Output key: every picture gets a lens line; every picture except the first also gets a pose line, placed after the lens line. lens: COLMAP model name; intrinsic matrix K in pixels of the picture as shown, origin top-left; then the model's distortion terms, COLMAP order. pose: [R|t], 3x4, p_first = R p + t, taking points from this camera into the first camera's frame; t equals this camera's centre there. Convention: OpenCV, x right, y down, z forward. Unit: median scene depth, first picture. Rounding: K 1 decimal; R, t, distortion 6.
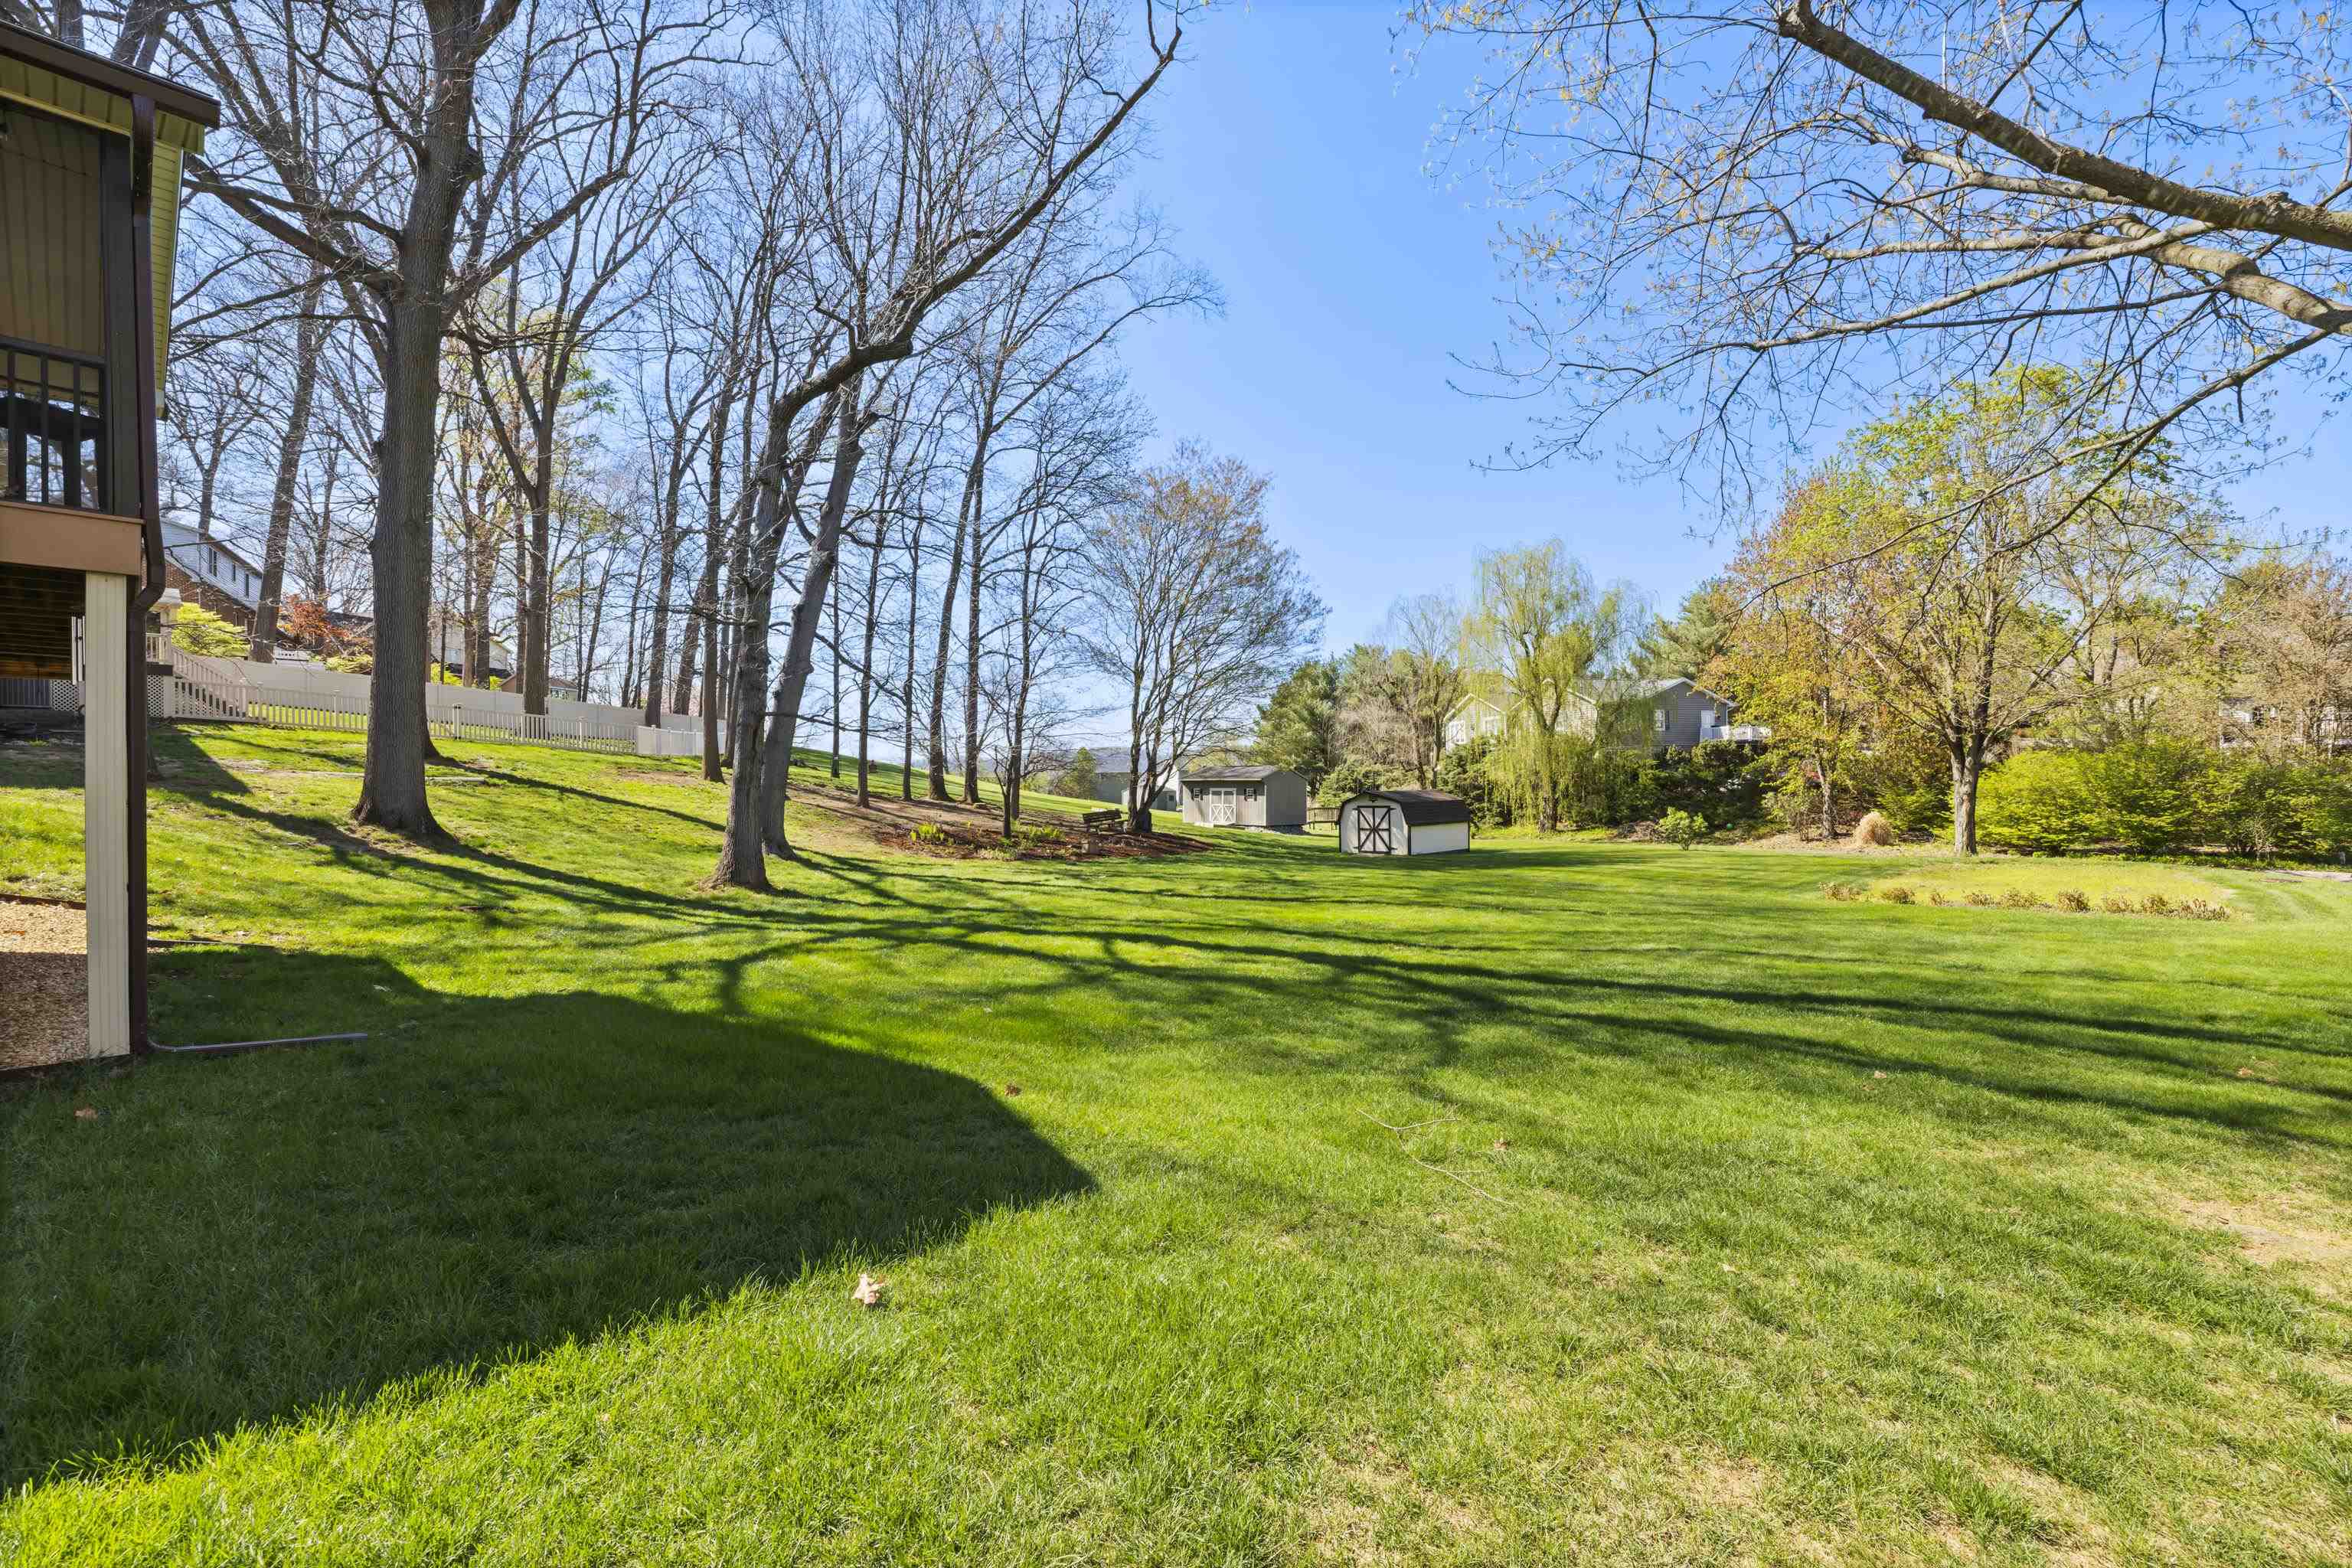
lens RADIAL K [[992.0, 0, 1174.0], [0, 992.0, 772.3], [0, 0, 1]] dist [-0.000800, 0.000004]
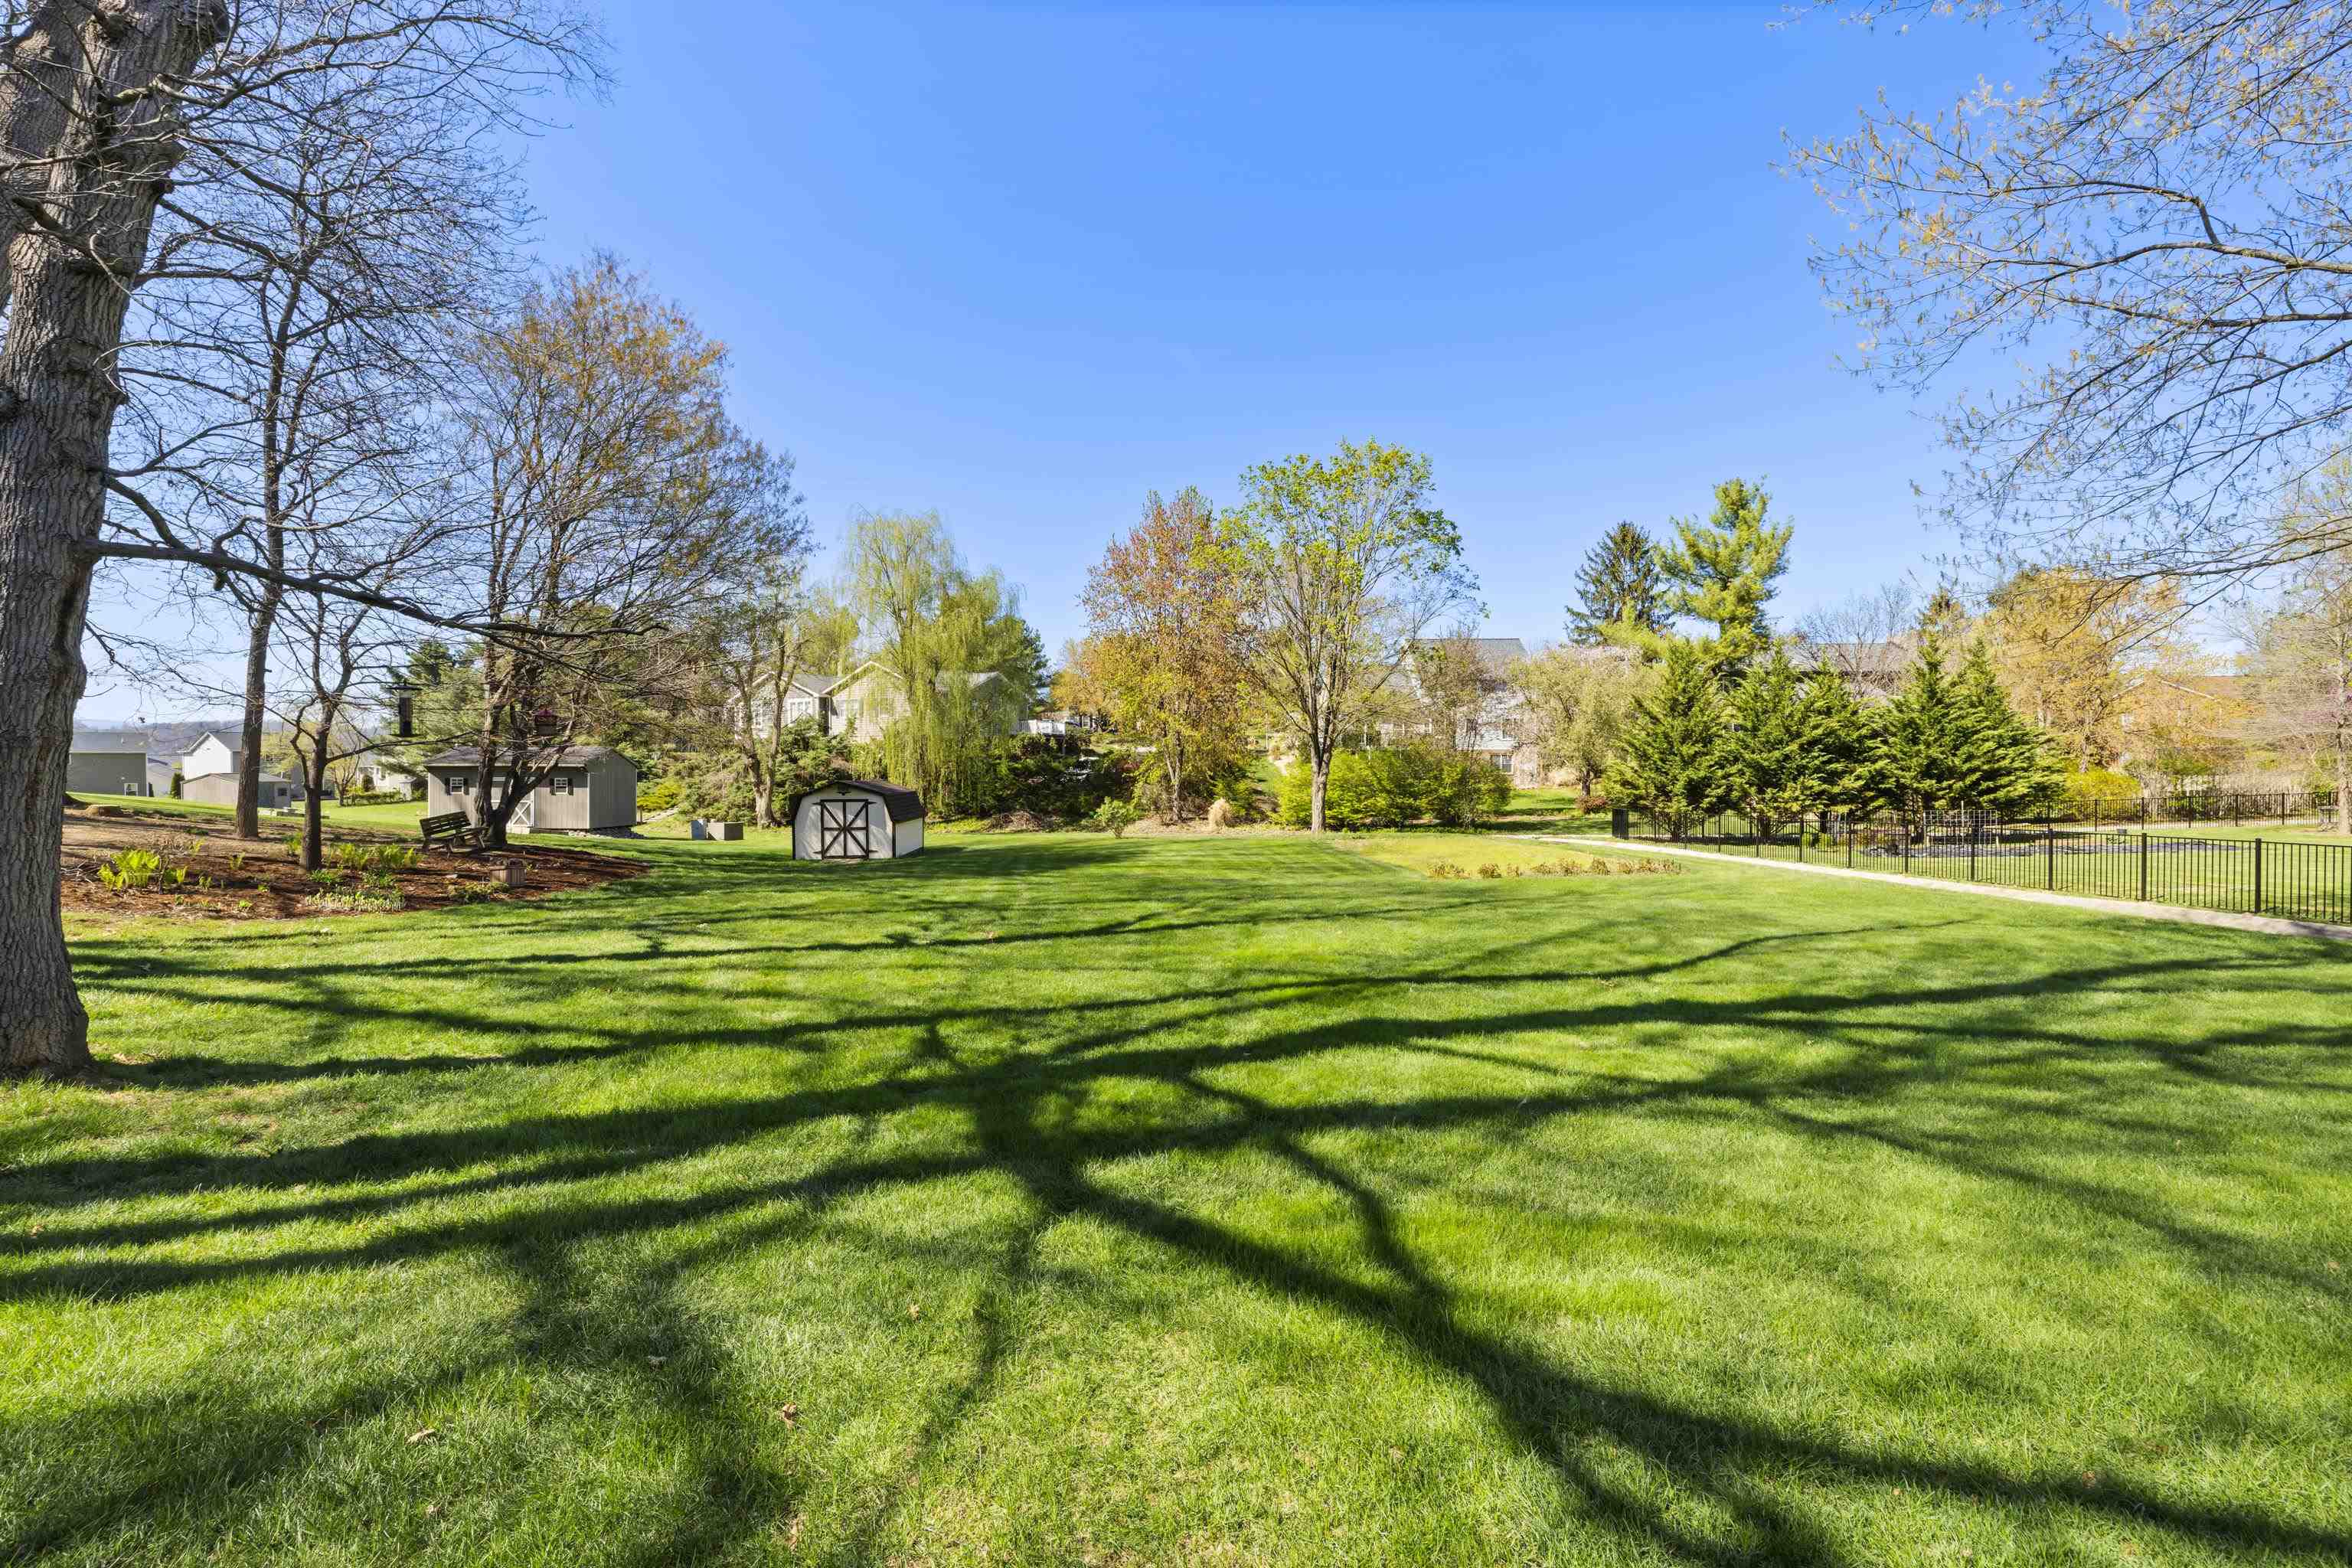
lens RADIAL K [[992.0, 0, 1174.0], [0, 992.0, 772.3], [0, 0, 1]] dist [-0.000800, 0.000004]
pose [[0.673377, 0.006215, 0.739273, -0.206781], [-0.012755, 0.999913, 0.003211, 0.005848], [-0.739189, -0.011592, 0.673398, 0.257344]]
